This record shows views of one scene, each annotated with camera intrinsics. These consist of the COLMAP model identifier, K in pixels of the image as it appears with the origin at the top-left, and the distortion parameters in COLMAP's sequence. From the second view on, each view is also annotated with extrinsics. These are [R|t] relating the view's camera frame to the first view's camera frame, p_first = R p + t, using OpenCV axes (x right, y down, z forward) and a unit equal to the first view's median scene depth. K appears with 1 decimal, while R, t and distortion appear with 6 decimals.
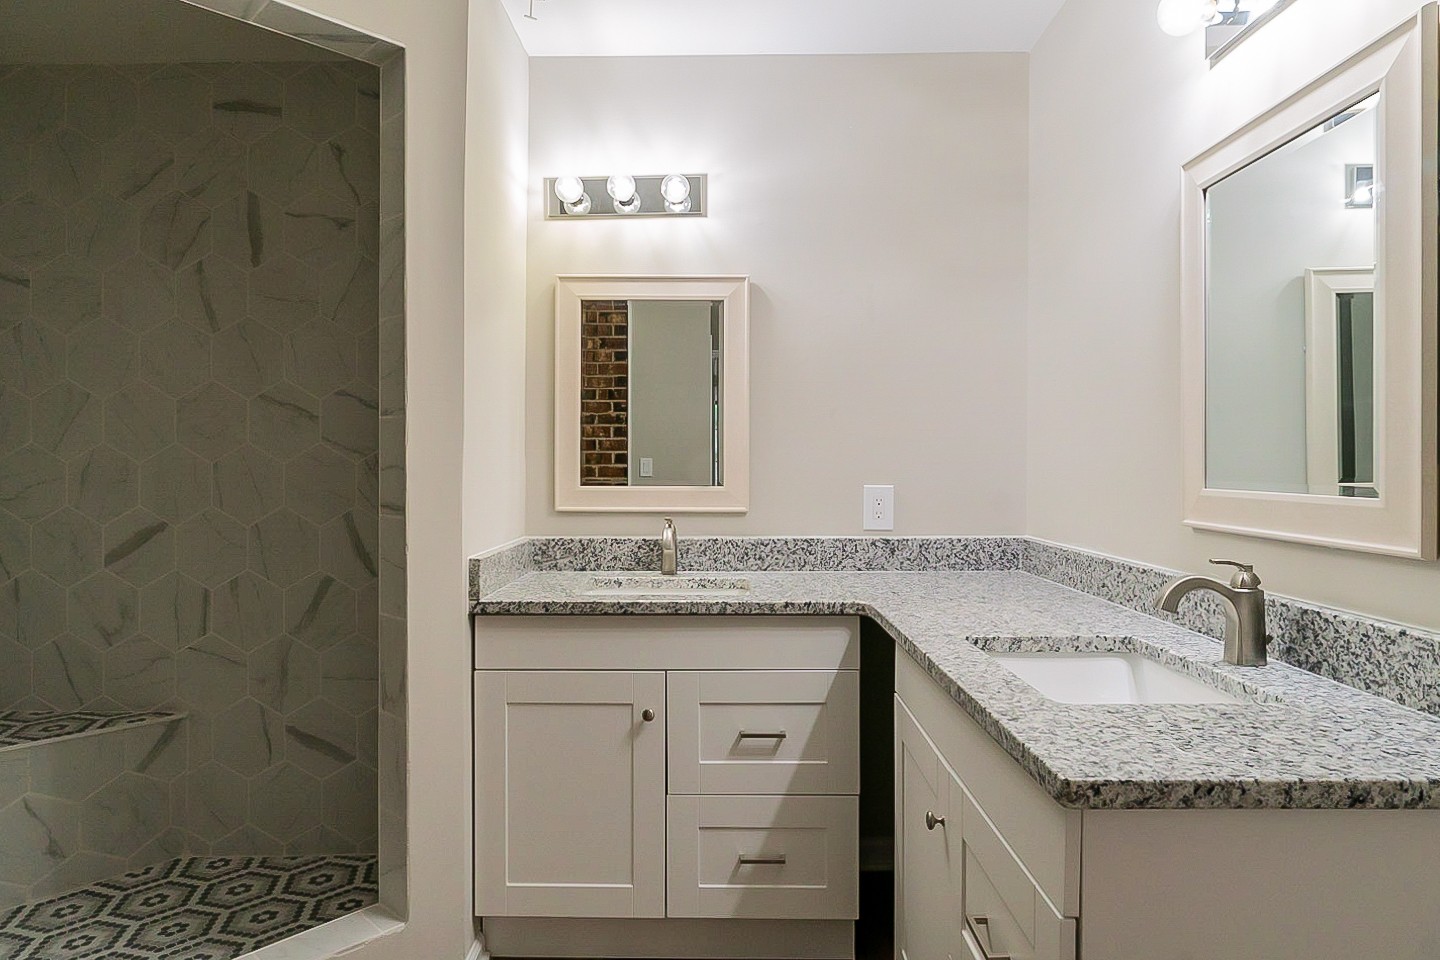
lens RADIAL K [[837.3, 0, 711.7], [0, 837.3, 467.0], [0, 0, 1]] dist [-0.009227, 0.002907]
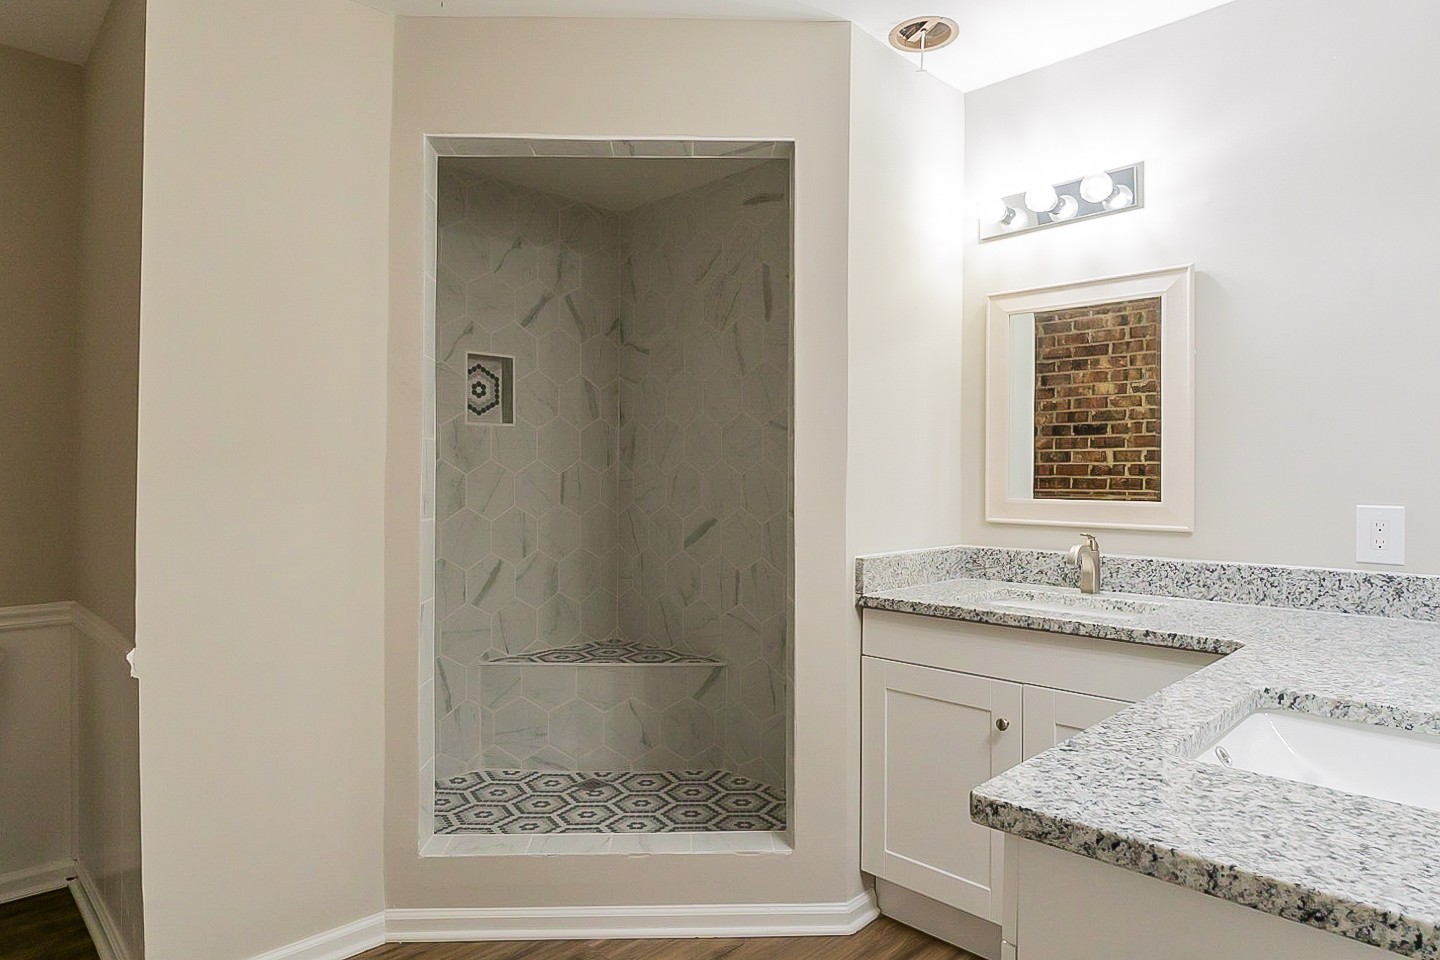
lens RADIAL K [[837.3, 0, 711.7], [0, 837.3, 467.0], [0, 0, 1]] dist [-0.009227, 0.002907]
pose [[0.723459, -0.004014, -0.690355, 0.324708], [-0.005360, 0.999920, -0.011431, -0.001949], [0.690346, 0.011971, 0.723380, 0.017274]]
